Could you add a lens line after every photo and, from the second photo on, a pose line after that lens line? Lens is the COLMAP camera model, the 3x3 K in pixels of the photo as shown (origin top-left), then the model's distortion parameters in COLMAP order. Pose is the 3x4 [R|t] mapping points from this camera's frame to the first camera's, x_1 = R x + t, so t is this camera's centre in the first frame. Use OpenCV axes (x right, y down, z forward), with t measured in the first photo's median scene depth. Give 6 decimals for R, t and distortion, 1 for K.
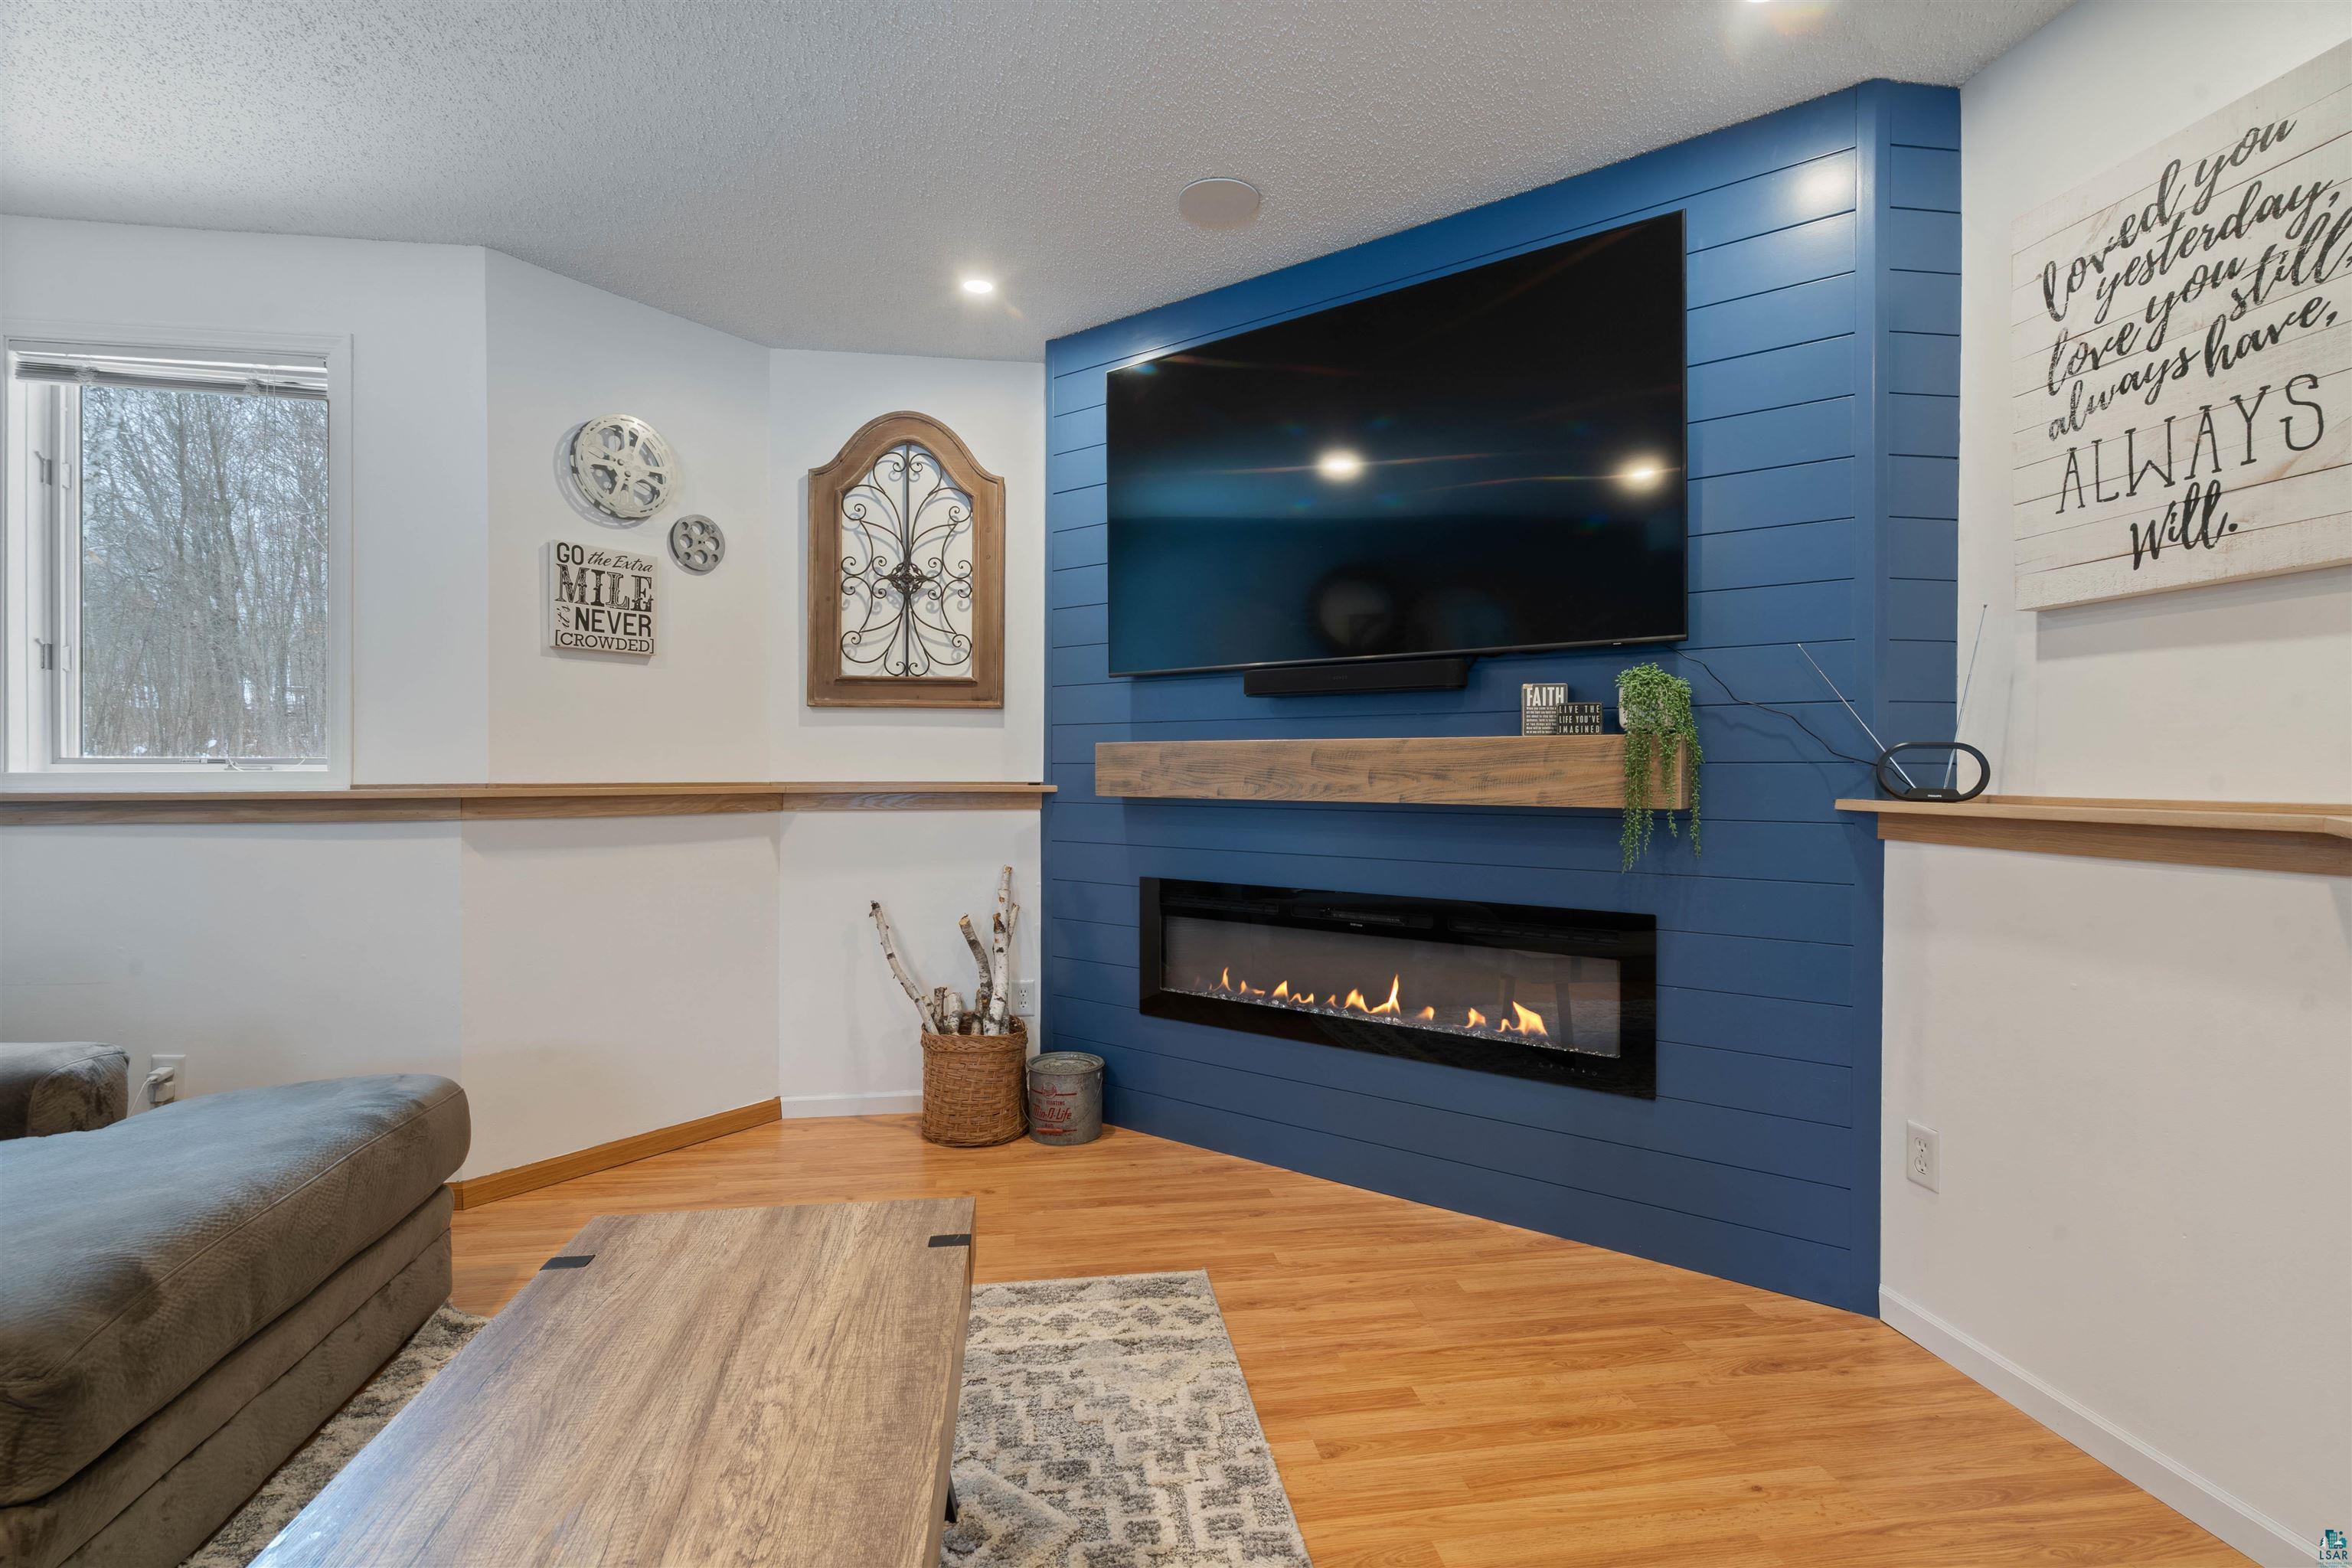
lens RADIAL K [[1096.9, 0, 1201.5], [0, 1096.9, 772.0], [0, 0, 1]] dist [-0.004262, 0.002339]
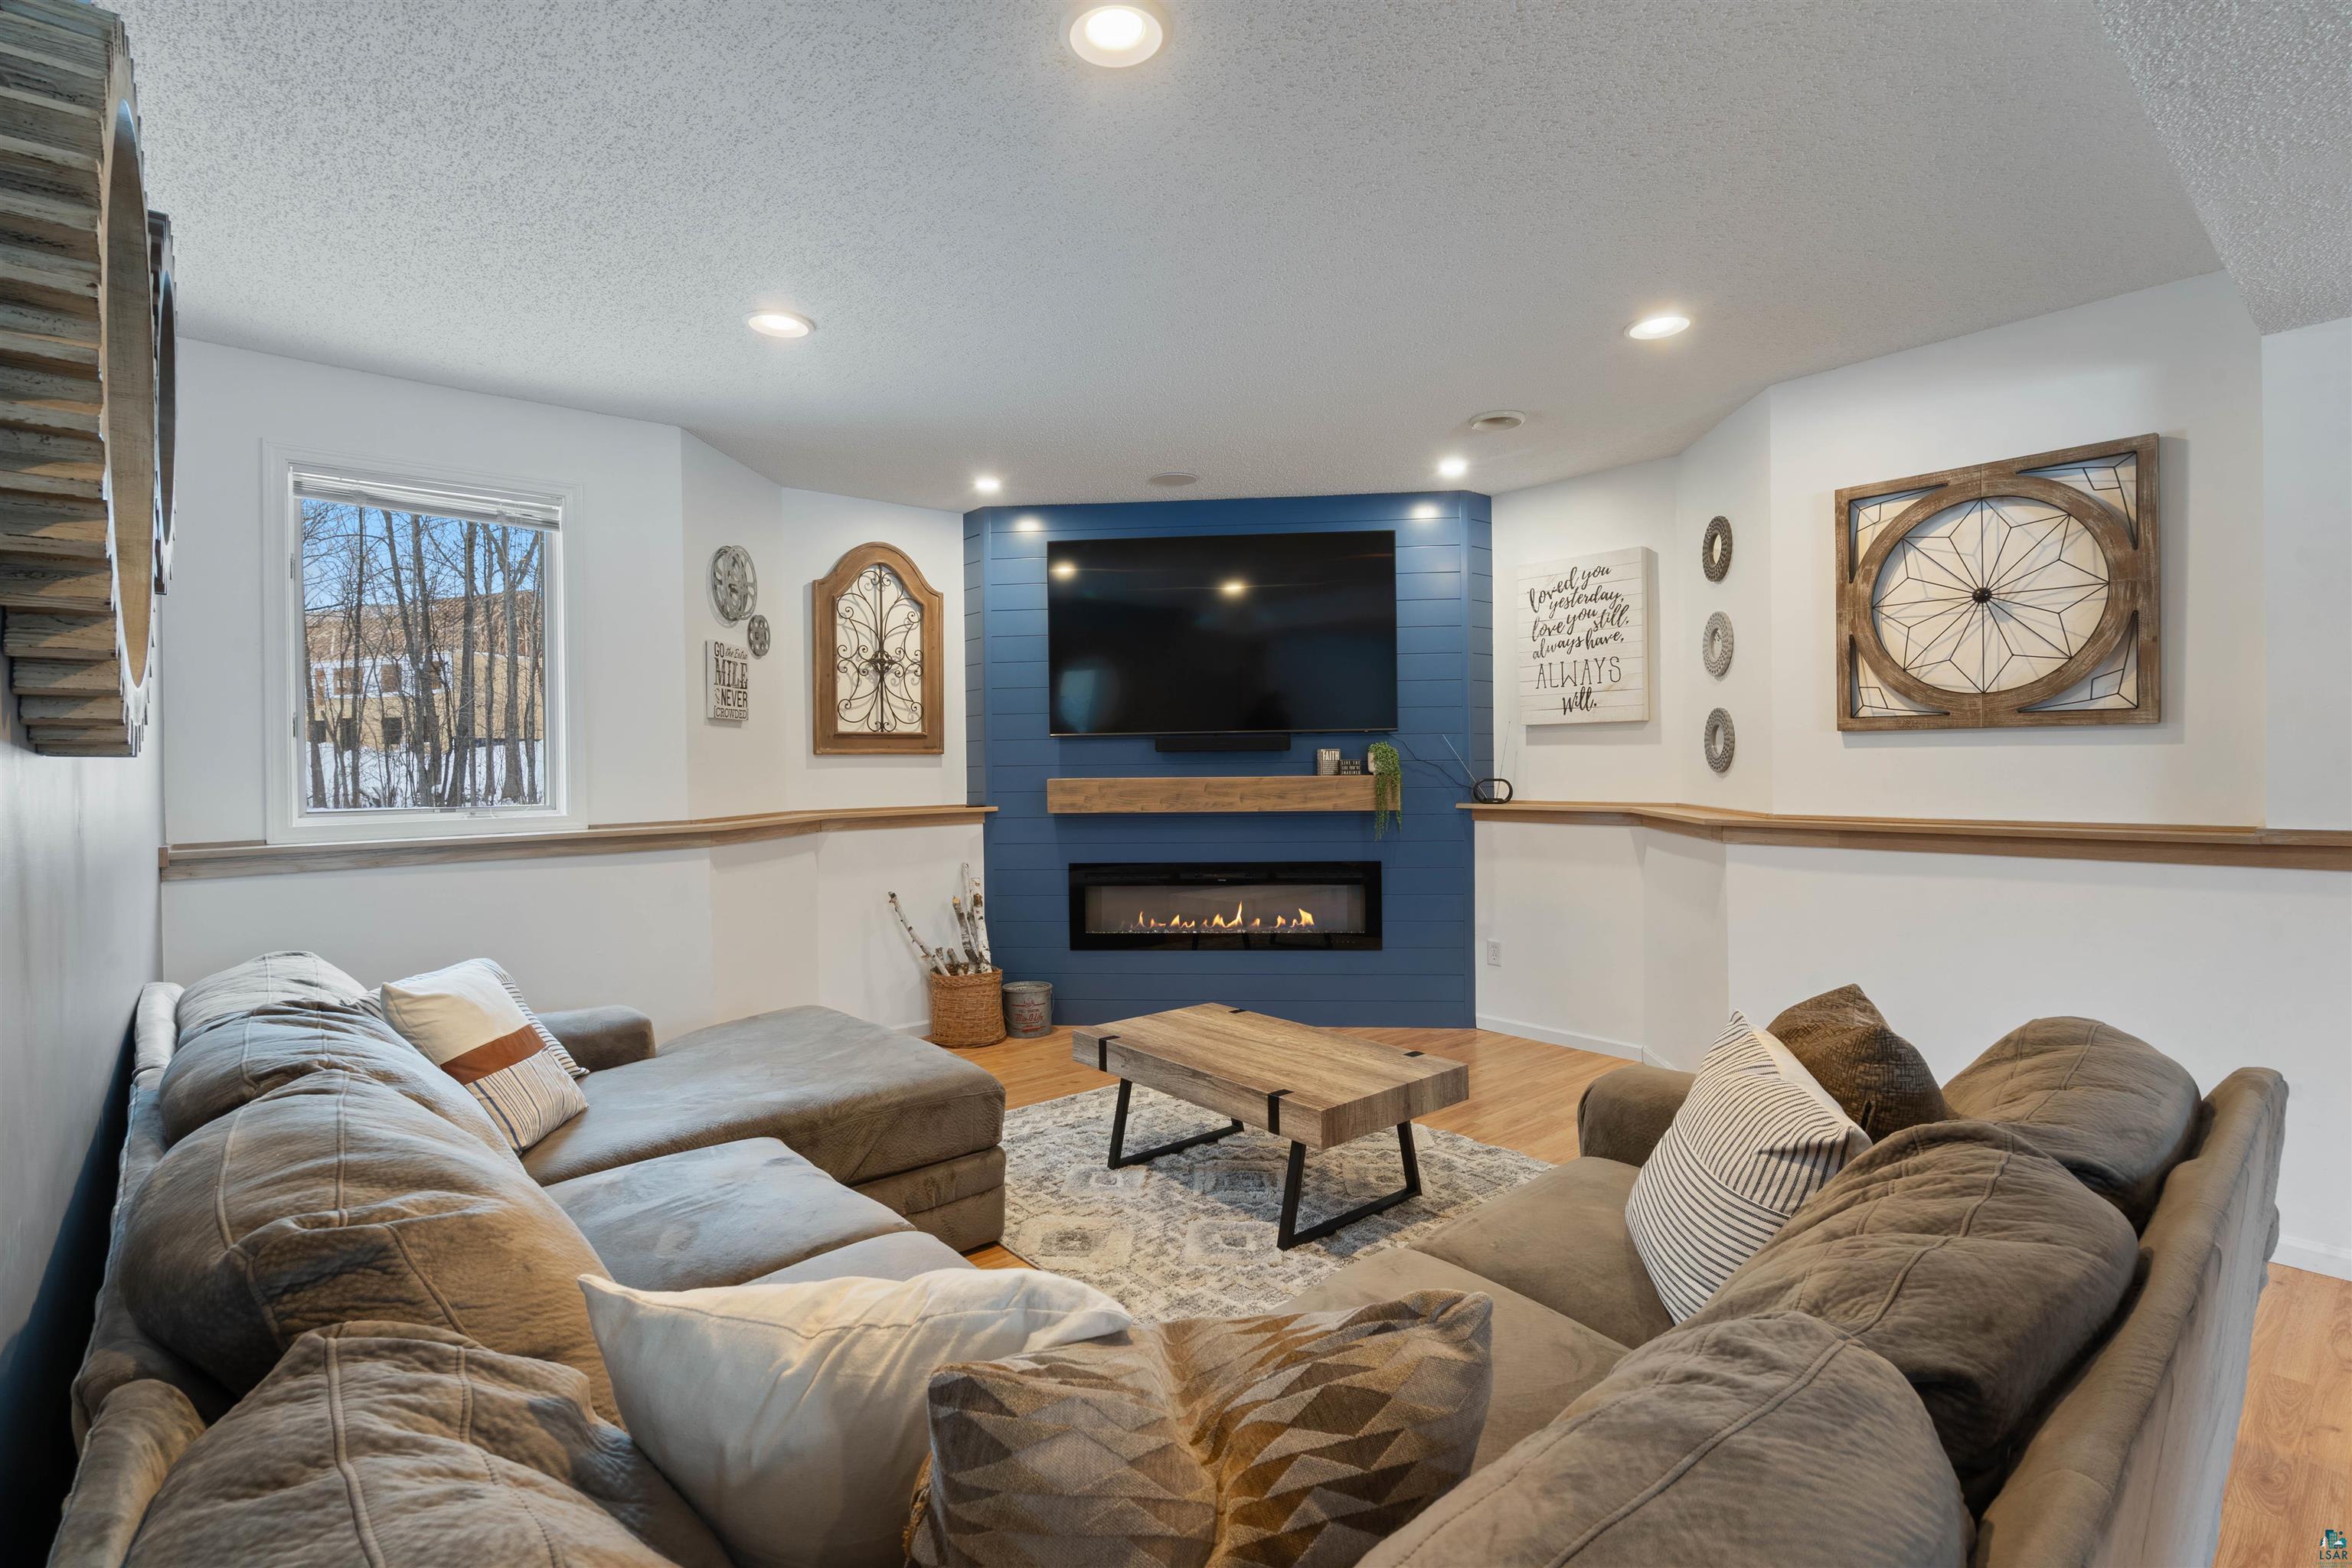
lens RADIAL K [[1096.9, 0, 1207.5], [0, 1096.9, 768.3], [0, 0, 1]] dist [-0.004262, 0.002339]
pose [[0.845859, -0.013702, 0.533231, -0.858039], [0.014650, 0.999890, 0.002454, -0.049238], [-0.533206, 0.005736, 0.845966, -0.520649]]
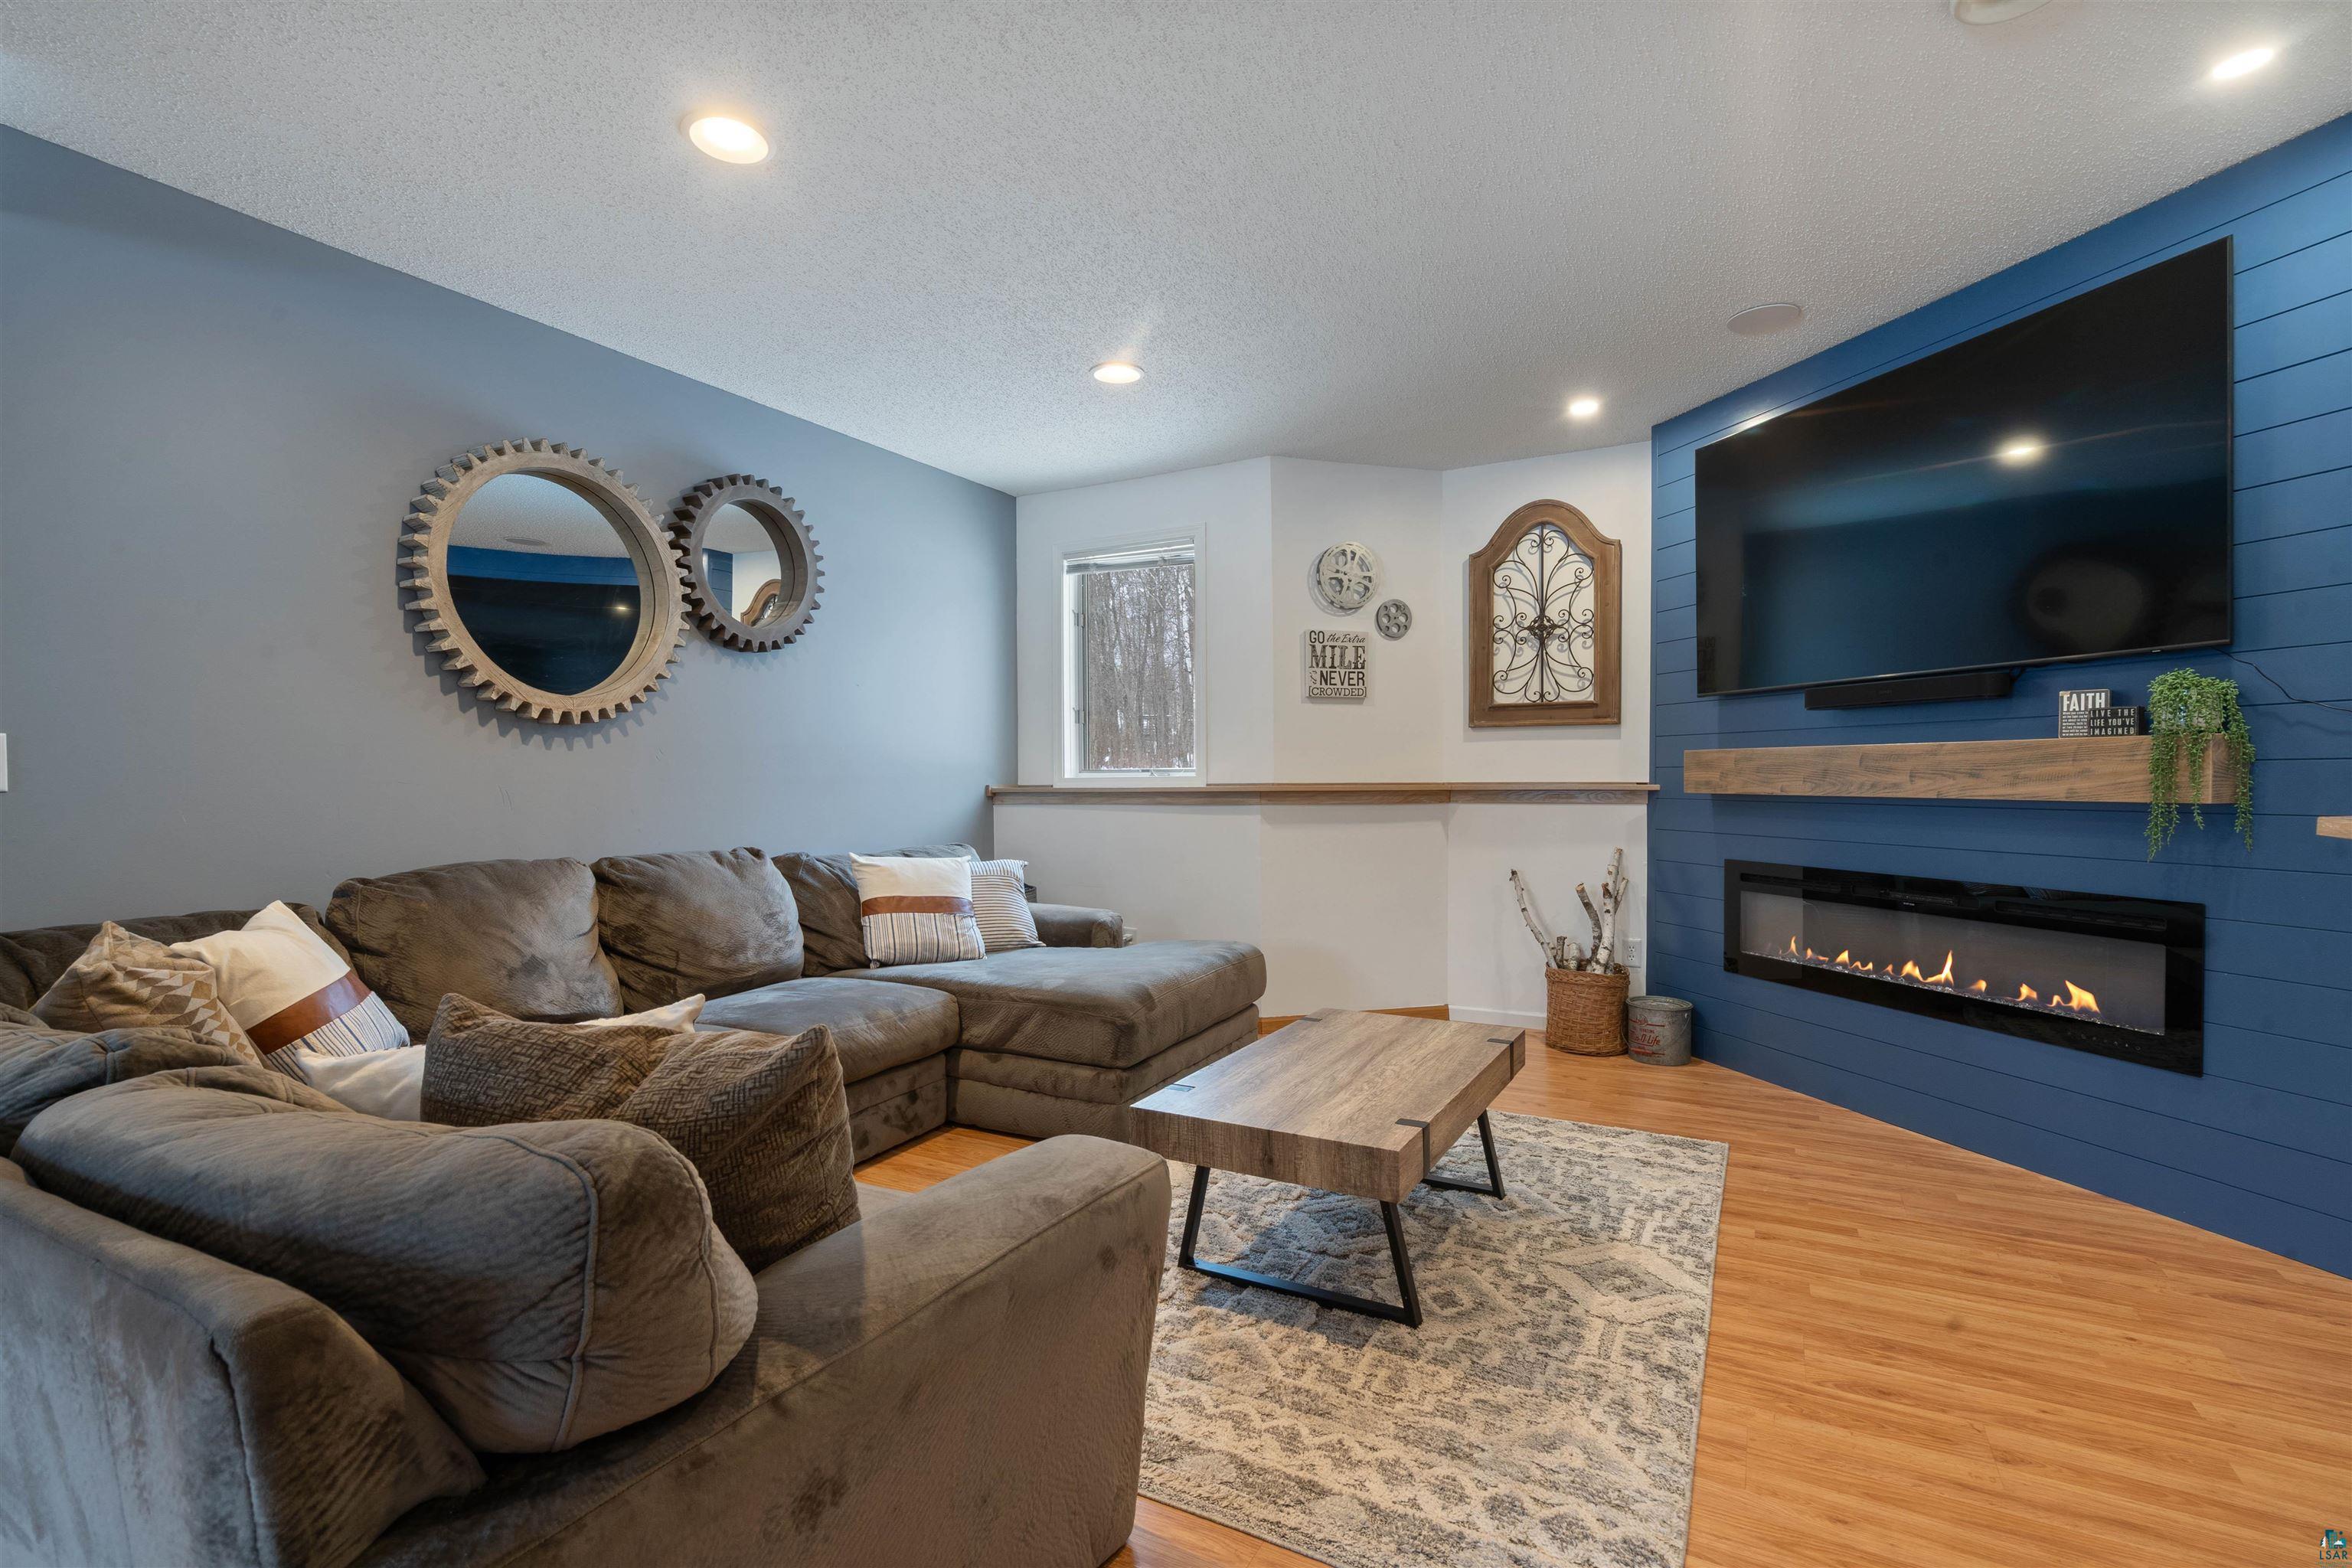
lens RADIAL K [[1096.9, 0, 1163.9], [0, 1096.9, 783.9], [0, 0, 1]] dist [-0.004262, 0.002339]
pose [[0.781688, -0.001582, -0.623667, 0.253182], [0.004980, 0.999981, 0.003706, 0.004616], [0.623649, -0.006003, 0.781681, -0.399810]]
